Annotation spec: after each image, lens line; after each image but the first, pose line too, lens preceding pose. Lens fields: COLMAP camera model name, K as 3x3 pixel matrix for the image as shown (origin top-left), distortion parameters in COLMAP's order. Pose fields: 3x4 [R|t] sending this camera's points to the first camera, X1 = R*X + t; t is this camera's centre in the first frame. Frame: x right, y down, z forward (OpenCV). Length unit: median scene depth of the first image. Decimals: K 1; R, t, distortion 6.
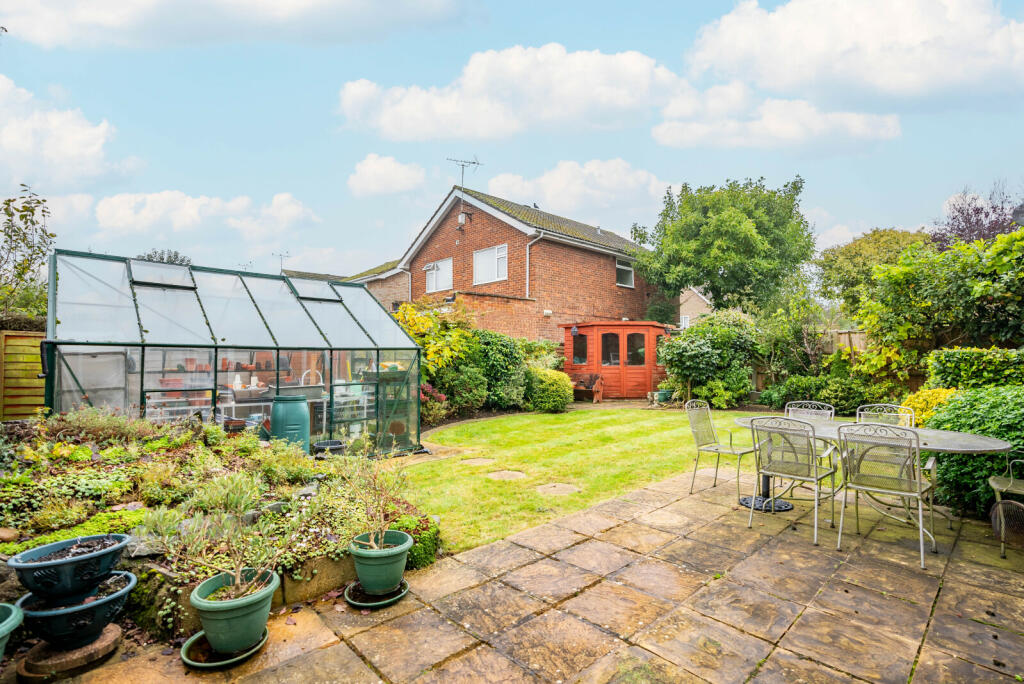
lens RADIAL K [[484.0, 0, 515.3], [0, 484.0, 342.4], [0, 0, 1]] dist [-0.067819, 0.027587]
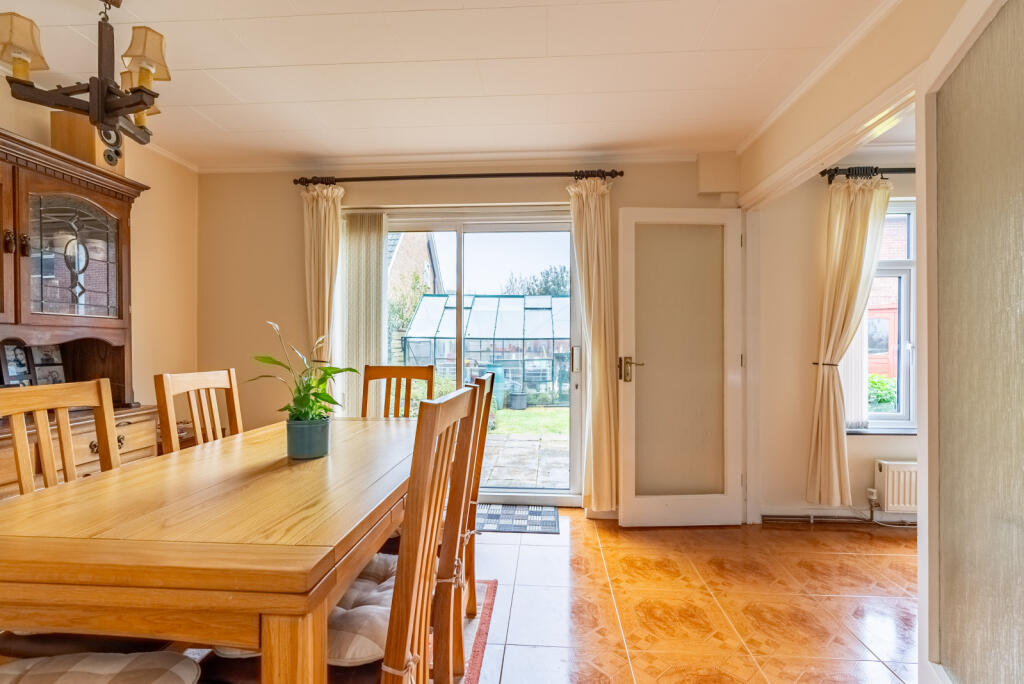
lens RADIAL K [[484.0, 0, 515.3], [0, 484.0, 342.4], [0, 0, 1]] dist [-0.067819, 0.027587]
pose [[0.677872, 0.001541, -0.735178, 0.418903], [0.018211, 0.999656, 0.018887, -0.003201], [0.734954, -0.026192, 0.677611, -0.096794]]
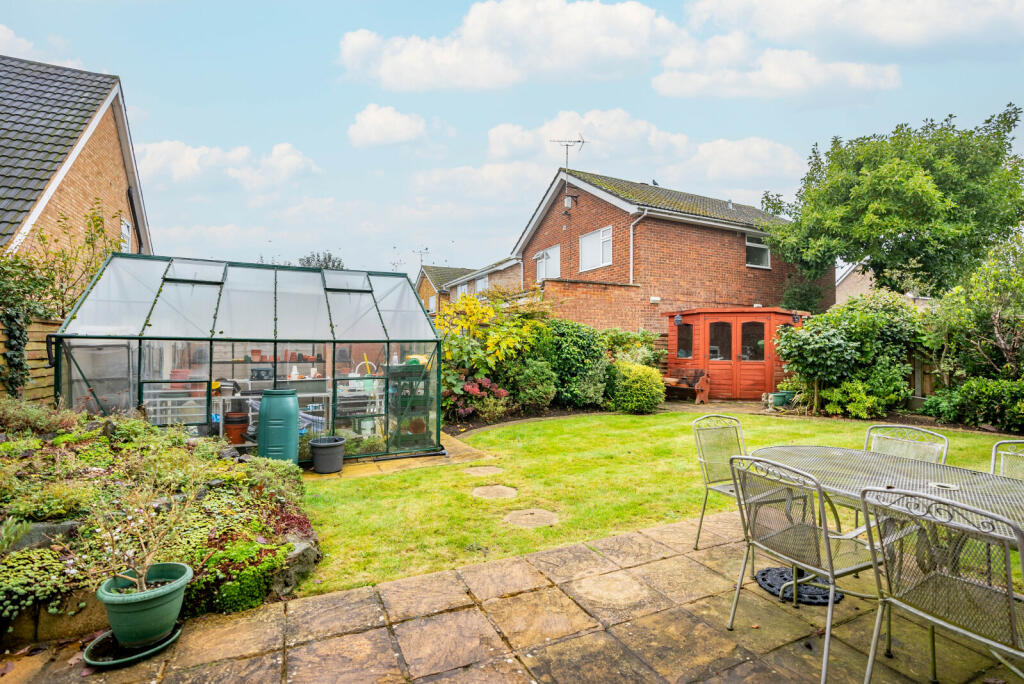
lens RADIAL K [[484.0, 0, 515.3], [0, 484.0, 342.4], [0, 0, 1]] dist [-0.067819, 0.027587]
pose [[0.950990, 0.002117, -0.309215, 0.123220], [0.003824, 0.999820, 0.018604, -0.000414], [0.309198, -0.018875, 0.950810, 0.096438]]
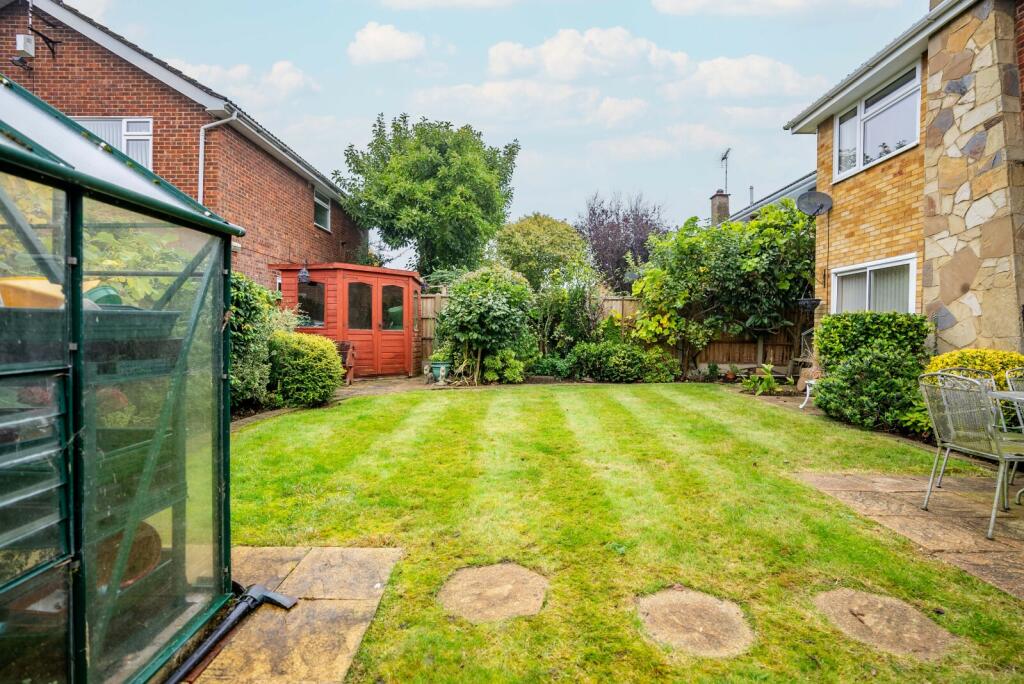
lens RADIAL K [[484.0, 0, 515.3], [0, 484.0, 342.4], [0, 0, 1]] dist [-0.067819, 0.027587]
pose [[0.695989, -0.004929, 0.718035, -0.154699], [-0.036778, 0.998419, 0.042503, 0.031034], [-0.717110, -0.055990, 0.694708, 0.386701]]
